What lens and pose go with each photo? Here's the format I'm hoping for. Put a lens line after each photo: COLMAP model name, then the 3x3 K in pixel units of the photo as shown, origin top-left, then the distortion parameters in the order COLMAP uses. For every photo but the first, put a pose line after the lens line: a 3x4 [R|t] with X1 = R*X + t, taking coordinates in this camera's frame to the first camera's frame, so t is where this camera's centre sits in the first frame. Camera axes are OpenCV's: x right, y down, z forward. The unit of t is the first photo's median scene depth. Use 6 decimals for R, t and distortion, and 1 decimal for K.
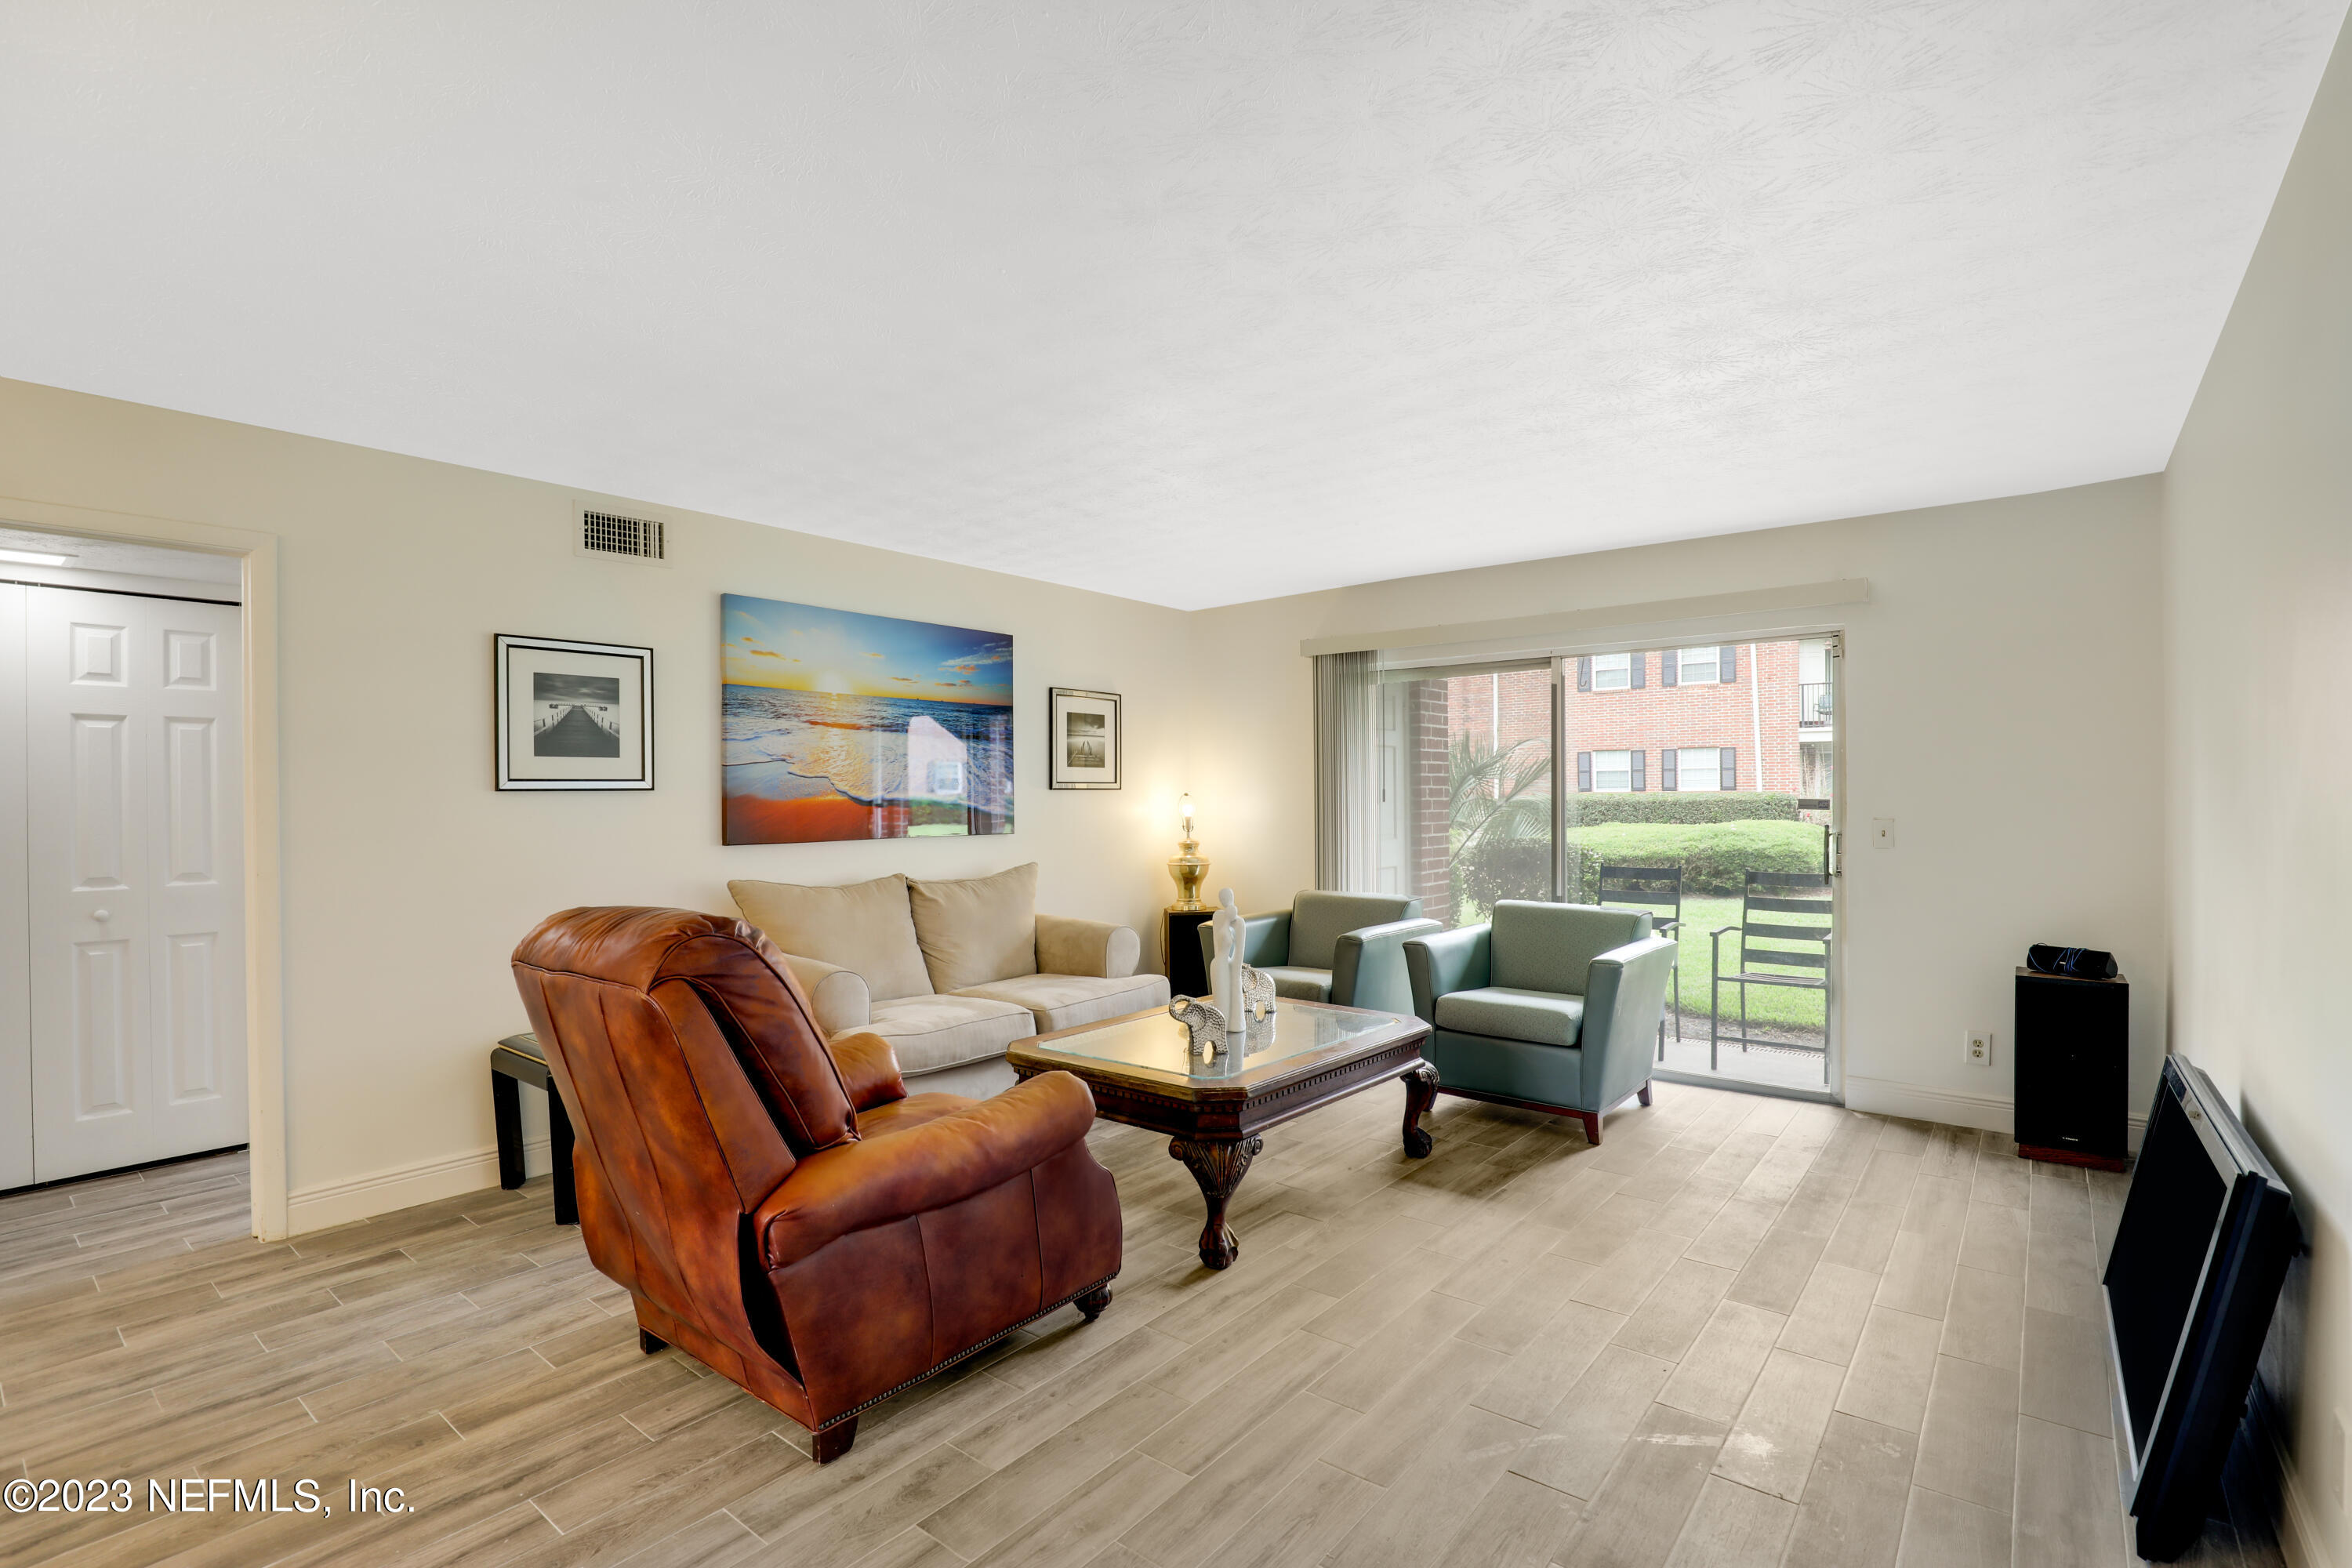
lens RADIAL K [[1084.1, 0, 1195.6], [0, 1084.1, 786.5], [0, 0, 1]] dist [-0.029962, 0.004982]
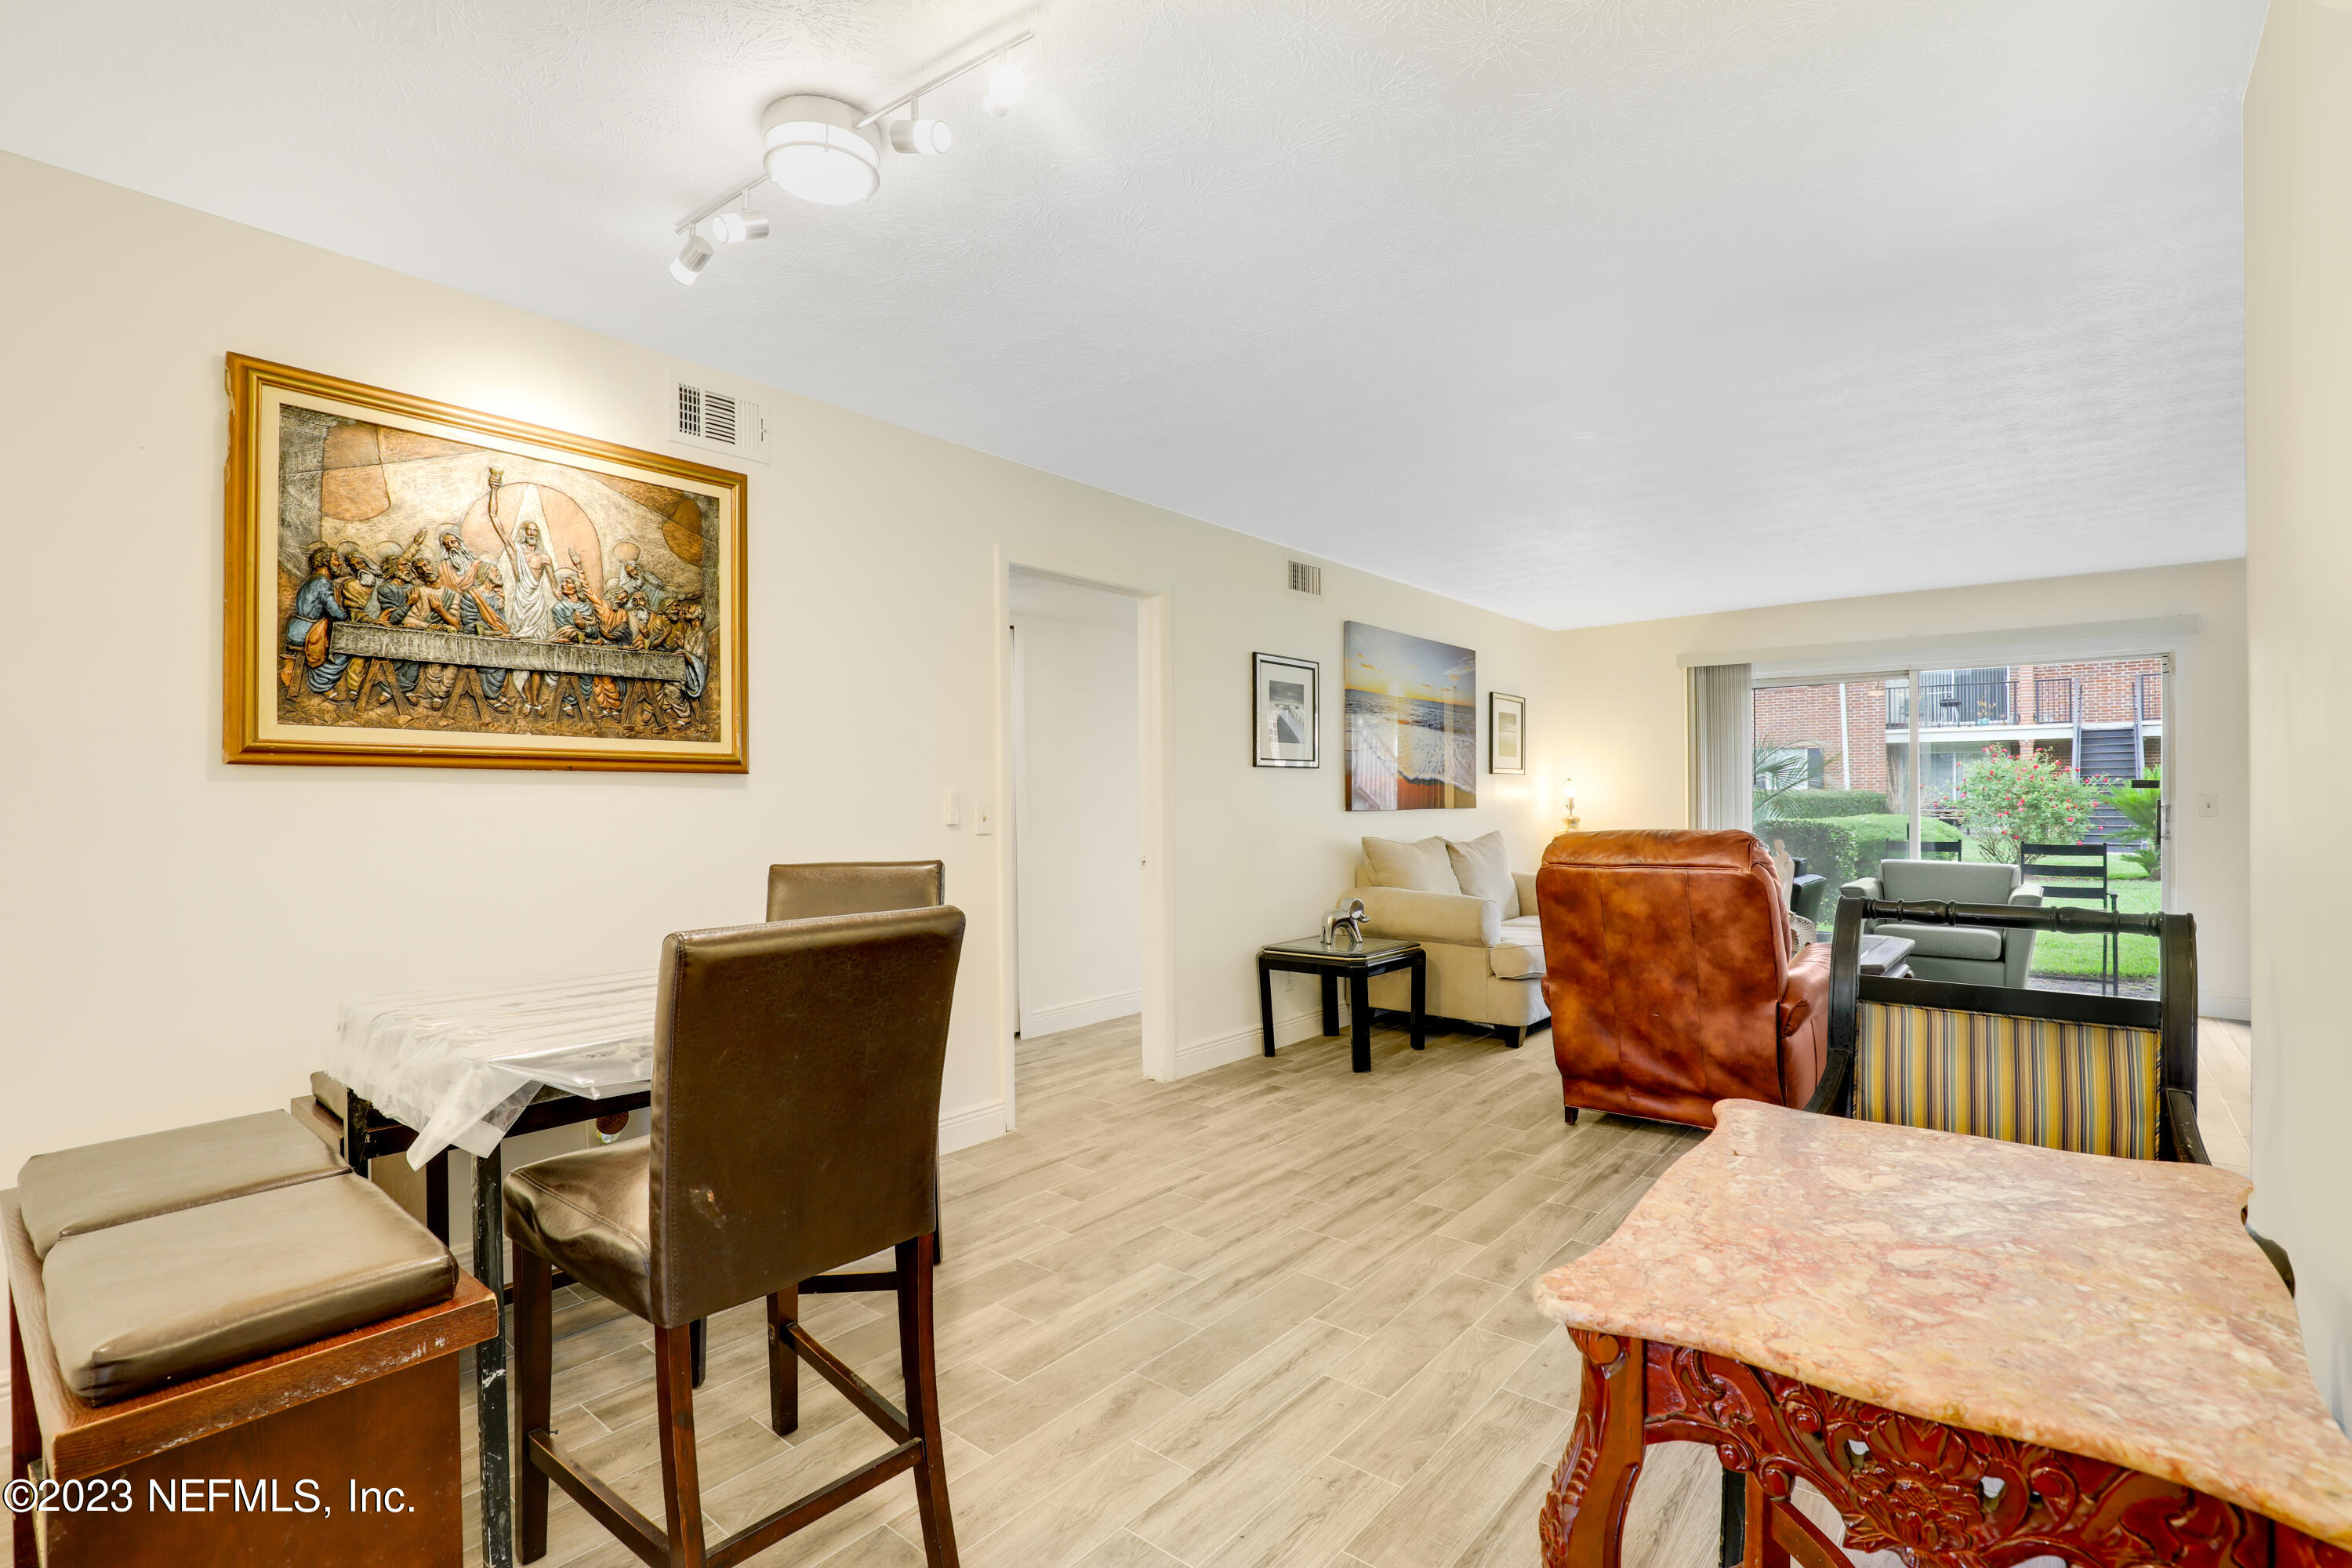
lens RADIAL K [[1084.1, 0, 1193.0], [0, 1084.1, 792.2], [0, 0, 1]] dist [-0.029962, 0.004982]
pose [[0.999944, 0.004148, -0.009752, -0.639666], [-0.004106, 0.999982, 0.004311, 0.027507], [0.009769, -0.004271, 0.999943, -0.344316]]
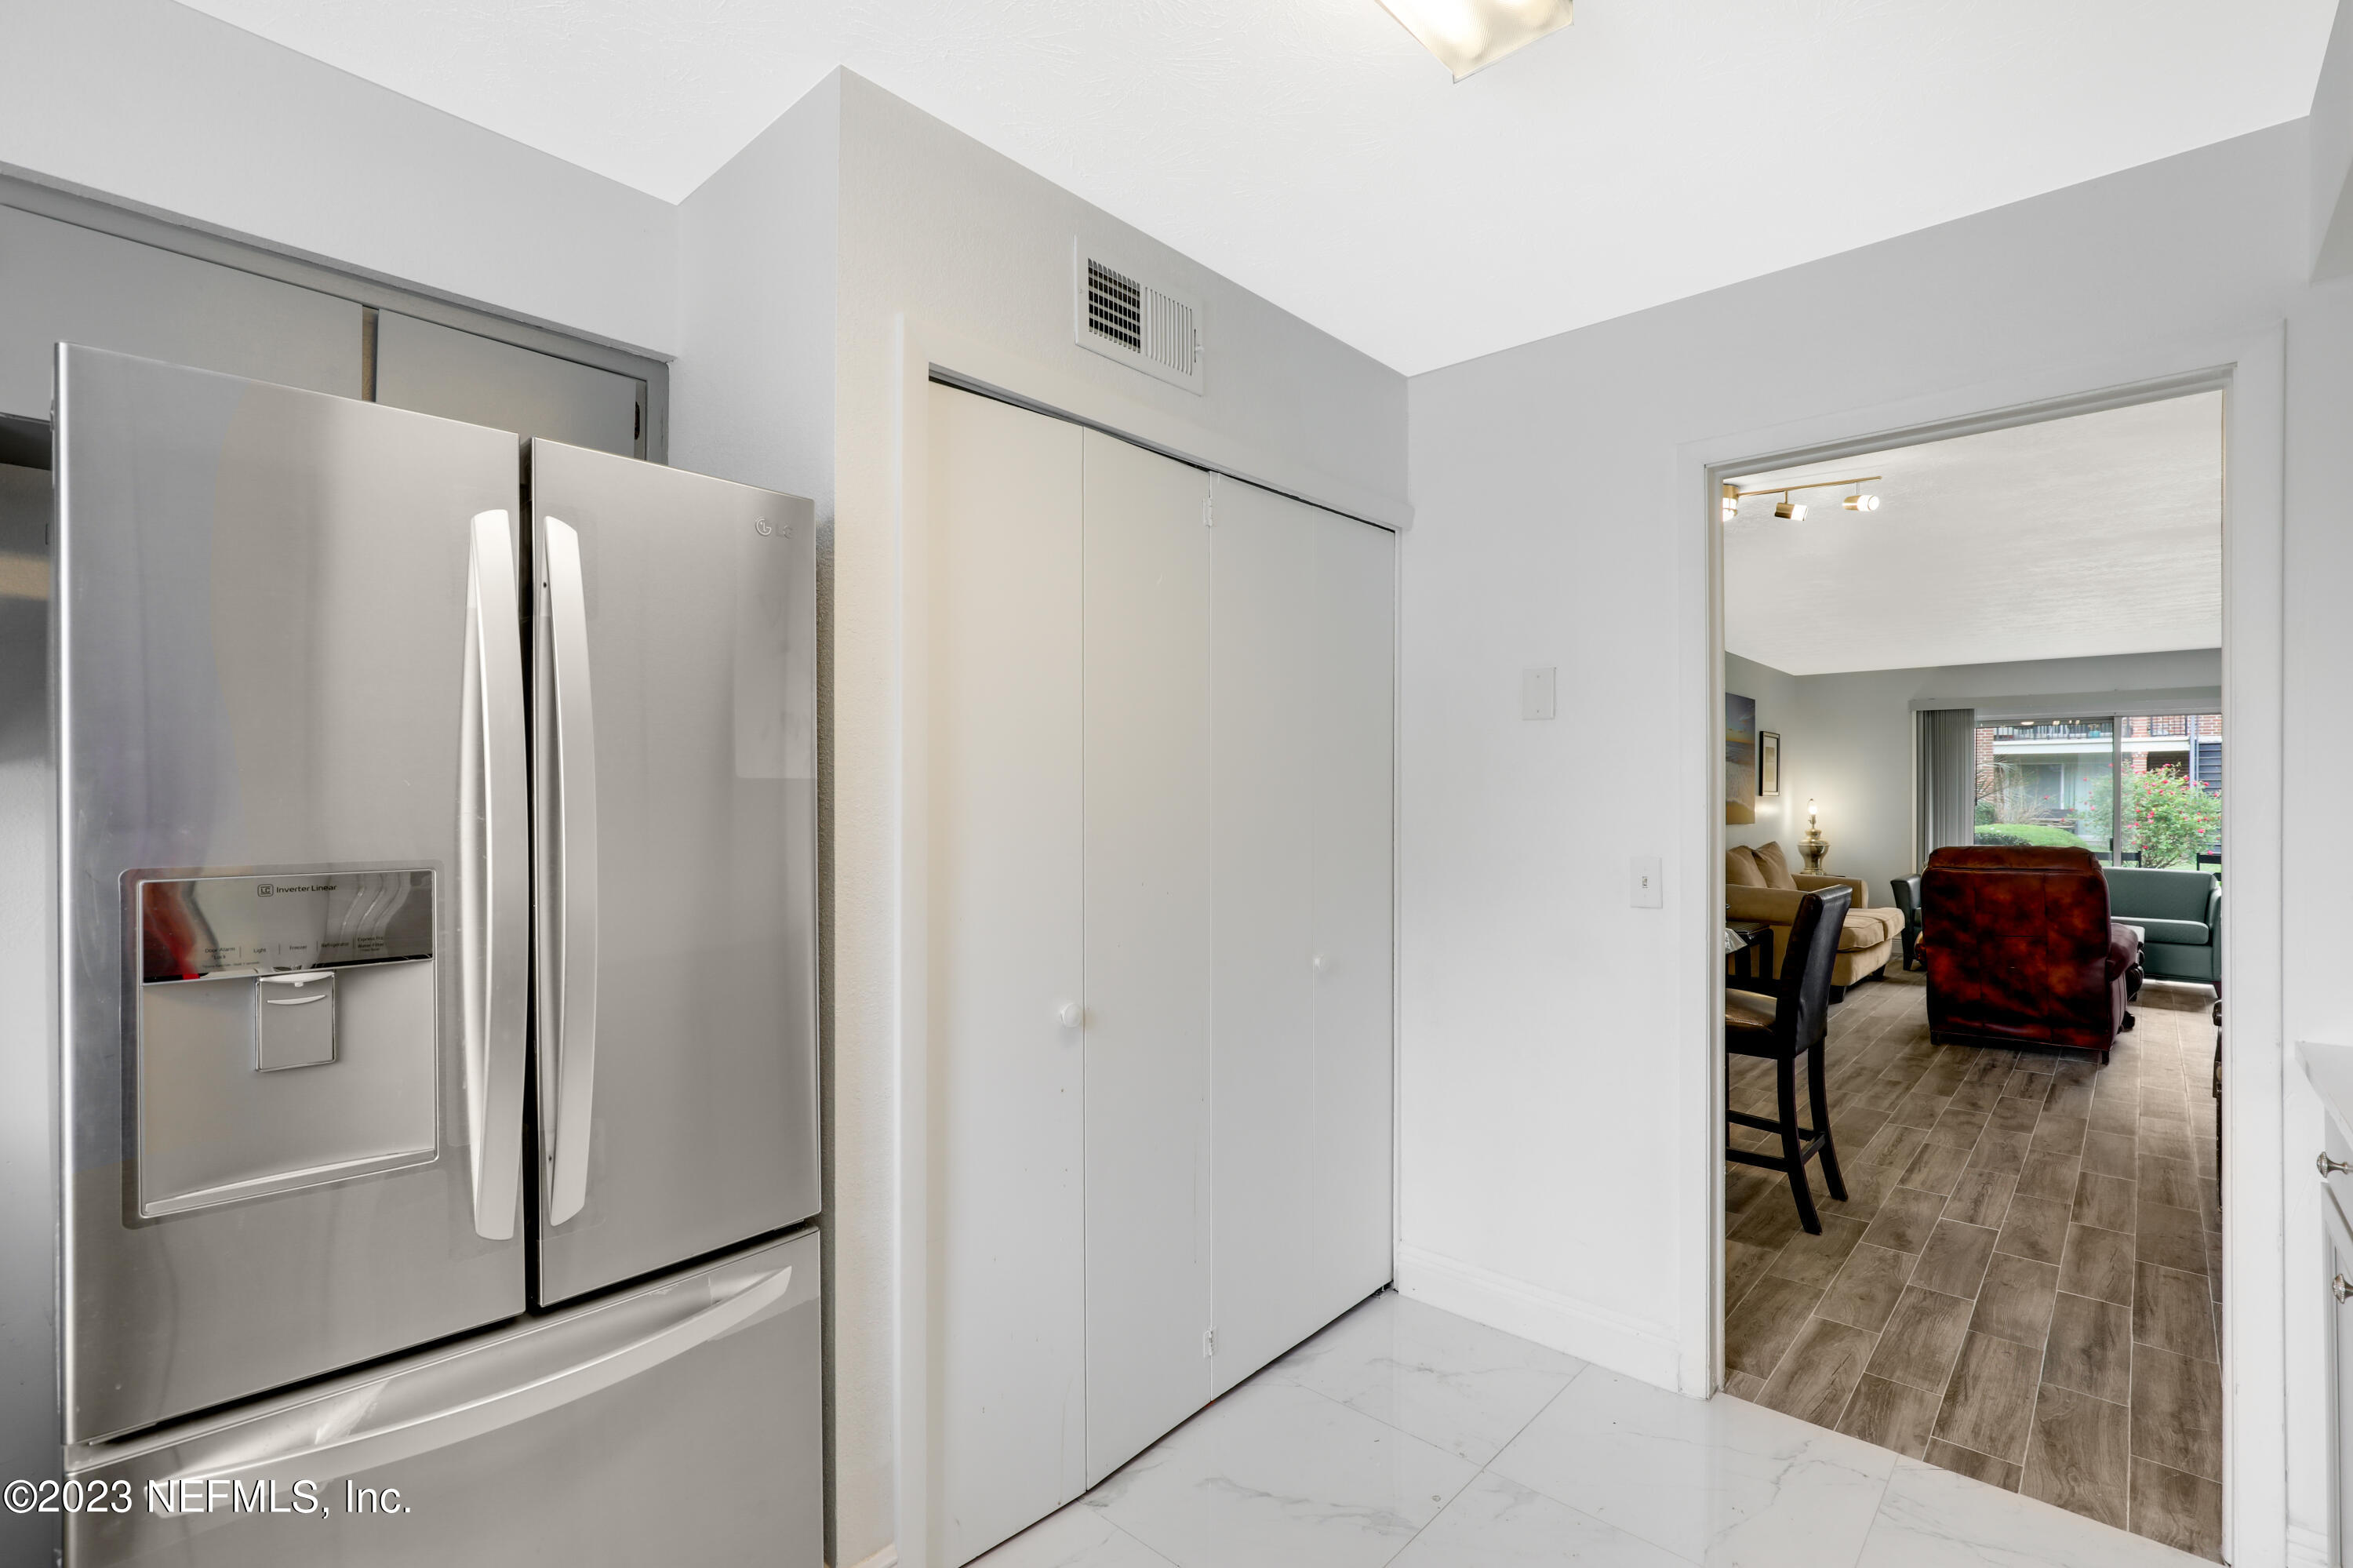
lens RADIAL K [[1084.6, 0, 1155.4], [0, 1084.6, 784.8], [0, 0, 1]] dist [-0.029962, 0.004982]
pose [[0.997176, 0.008914, -0.074571, -1.231190], [-0.009072, 0.999957, -0.001775, -0.003636], [0.074552, 0.002447, 0.997214, -0.859100]]
